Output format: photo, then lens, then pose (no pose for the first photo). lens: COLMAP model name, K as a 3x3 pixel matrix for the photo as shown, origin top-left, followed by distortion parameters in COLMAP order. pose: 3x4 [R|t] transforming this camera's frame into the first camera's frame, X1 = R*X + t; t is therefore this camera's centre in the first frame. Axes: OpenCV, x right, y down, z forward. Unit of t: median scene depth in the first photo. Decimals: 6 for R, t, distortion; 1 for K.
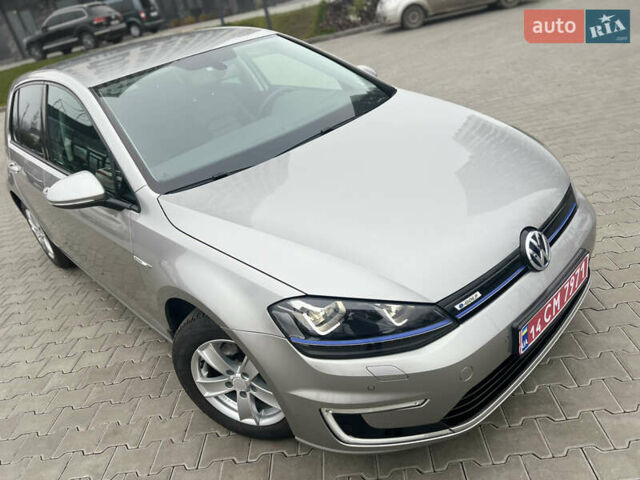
lens RADIAL K [[469.8, 0, 320.0], [0, 469.8, 240.0], [0, 0, 1]] dist [0.067426, -0.072683]
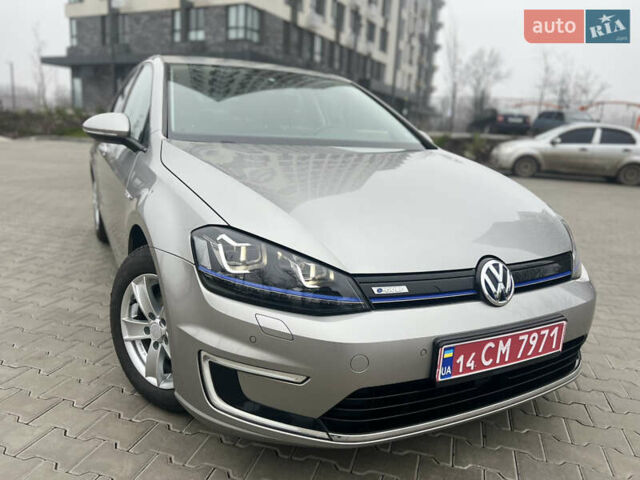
lens RADIAL K [[469.8, 0, 320.0], [0, 469.8, 240.0], [0, 0, 1]] dist [0.067426, -0.072683]
pose [[0.930874, 0.305335, -0.200610, 0.272342], [-0.344143, 0.917162, -0.200947, 0.214729], [0.122636, 0.256095, 0.958841, 0.082224]]
